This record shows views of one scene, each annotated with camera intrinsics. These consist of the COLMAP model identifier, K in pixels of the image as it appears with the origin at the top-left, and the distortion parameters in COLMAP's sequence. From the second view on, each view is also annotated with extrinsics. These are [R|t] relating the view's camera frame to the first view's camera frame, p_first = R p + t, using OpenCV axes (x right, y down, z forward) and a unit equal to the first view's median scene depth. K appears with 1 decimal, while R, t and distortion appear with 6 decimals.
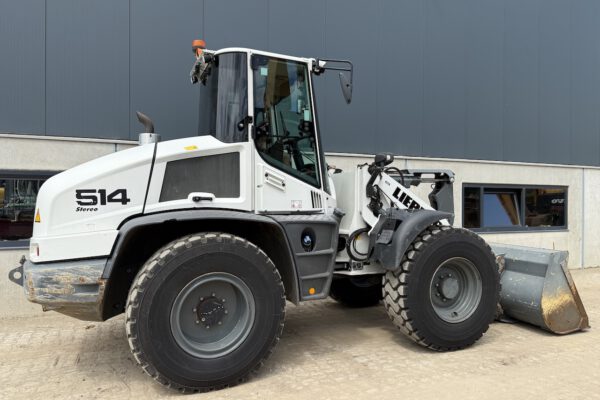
lens RADIAL K [[412.8, 0, 300.0], [0, 412.8, 200.0], [0, 0, 1]] dist [0.082329, -0.105016]
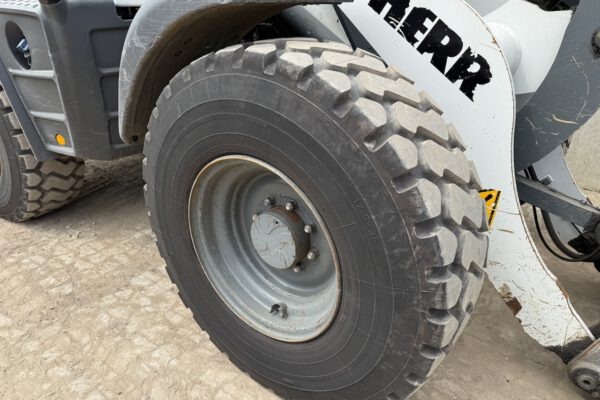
lens RADIAL K [[426.7, 0, 300.0], [0, 426.7, 200.0], [0, 0, 1]] dist [-0.000828, -0.001502]
pose [[0.525250, 0.361299, -0.770438, 0.698270], [0.005503, 0.903927, 0.427651, 0.039964], [0.850930, -0.228863, 0.472799, 0.975456]]
